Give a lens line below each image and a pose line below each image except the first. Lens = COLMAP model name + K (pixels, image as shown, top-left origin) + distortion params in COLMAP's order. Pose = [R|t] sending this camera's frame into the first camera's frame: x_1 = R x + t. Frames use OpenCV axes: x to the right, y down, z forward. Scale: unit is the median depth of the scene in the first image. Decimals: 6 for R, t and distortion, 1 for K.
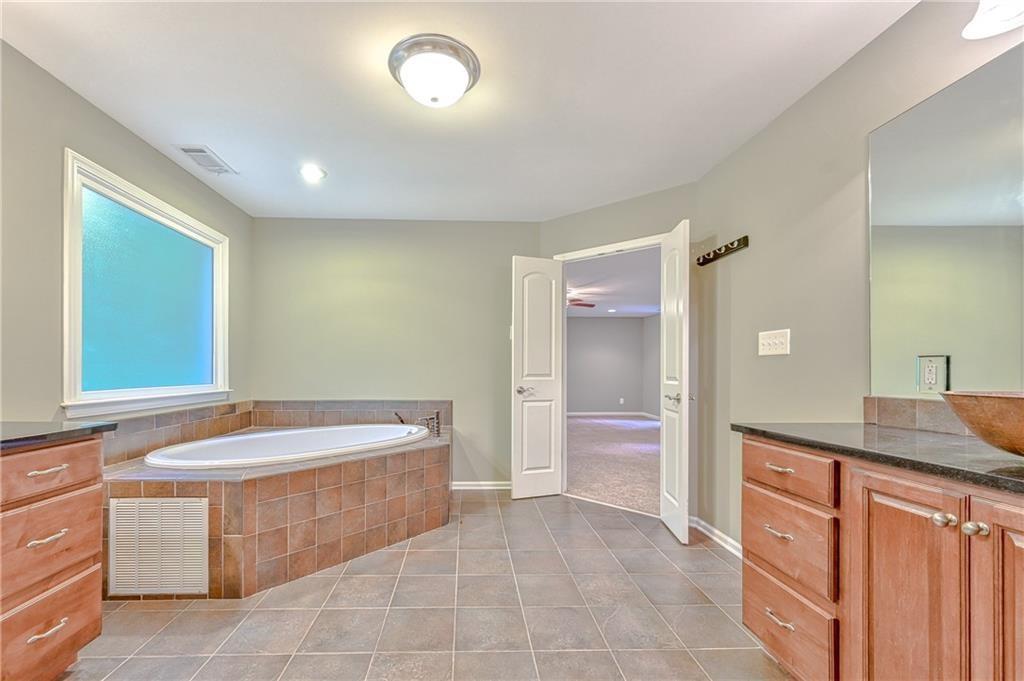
lens RADIAL K [[419.9, 0, 476.8], [0, 419.9, 369.2], [0, 0, 1]] dist [-0.000191, -0.000004]
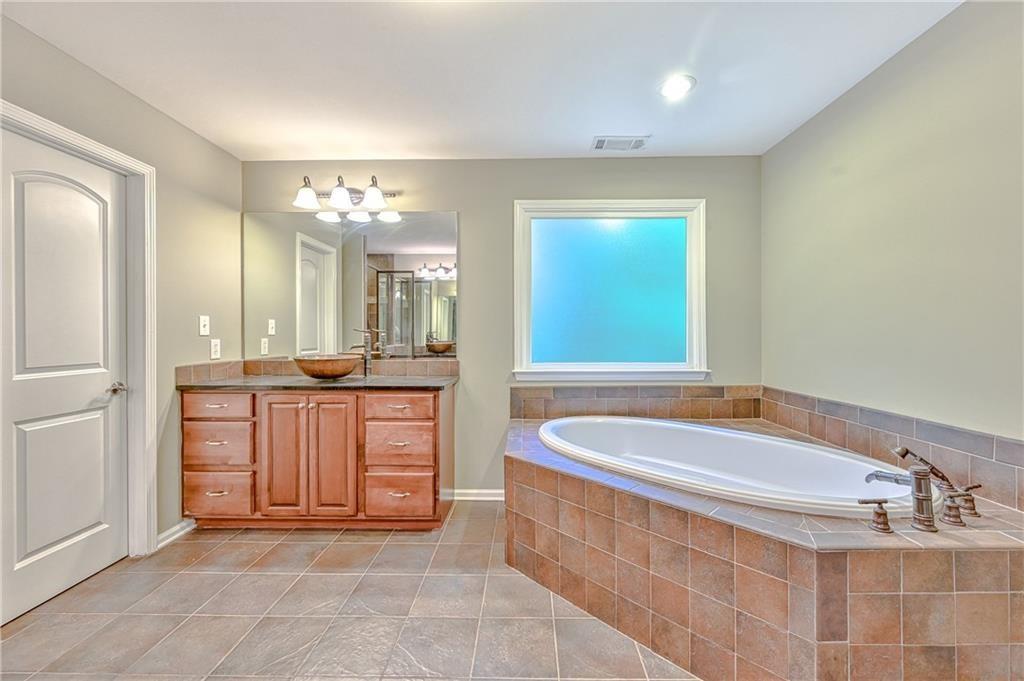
lens RADIAL K [[414.7, 0, 513.9], [0, 414.7, 336.5], [0, 0, 1]] dist [-0.001080, 0.000100]
pose [[-0.043768, 0.002834, -0.999038, 0.383178], [0.005373, 0.999982, 0.002601, -0.033247], [0.999027, -0.005254, -0.043783, 0.804561]]
